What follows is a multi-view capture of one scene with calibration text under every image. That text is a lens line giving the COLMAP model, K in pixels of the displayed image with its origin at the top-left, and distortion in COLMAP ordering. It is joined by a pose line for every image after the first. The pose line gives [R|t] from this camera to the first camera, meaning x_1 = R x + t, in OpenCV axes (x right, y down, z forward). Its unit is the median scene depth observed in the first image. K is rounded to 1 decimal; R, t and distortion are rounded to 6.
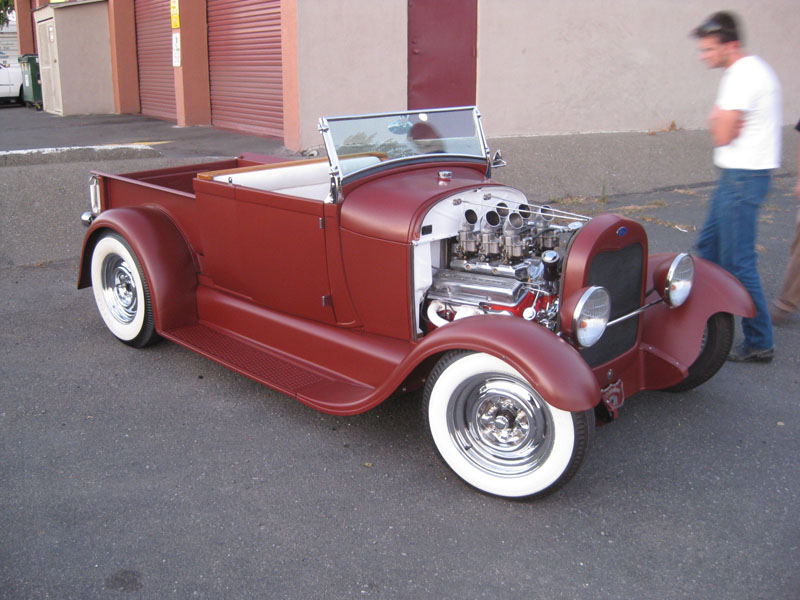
lens RADIAL K [[970.0, 0, 400.0], [0, 970.0, 300.0], [0, 0, 1]] dist [-0.180025, 0.038498]
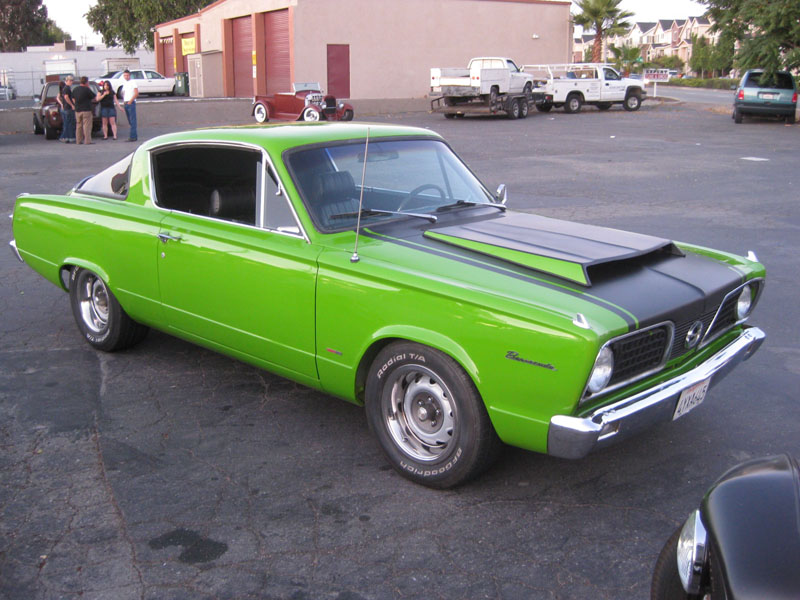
lens RADIAL K [[970.0, 0, 400.0], [0, 970.0, 300.0], [0, 0, 1]] dist [-0.180025, 0.038498]
pose [[0.999776, 0.000987, -0.021147, 0.455817], [-0.001293, 0.999894, -0.014489, 0.801399], [0.021131, 0.014513, 0.999671, -3.209244]]
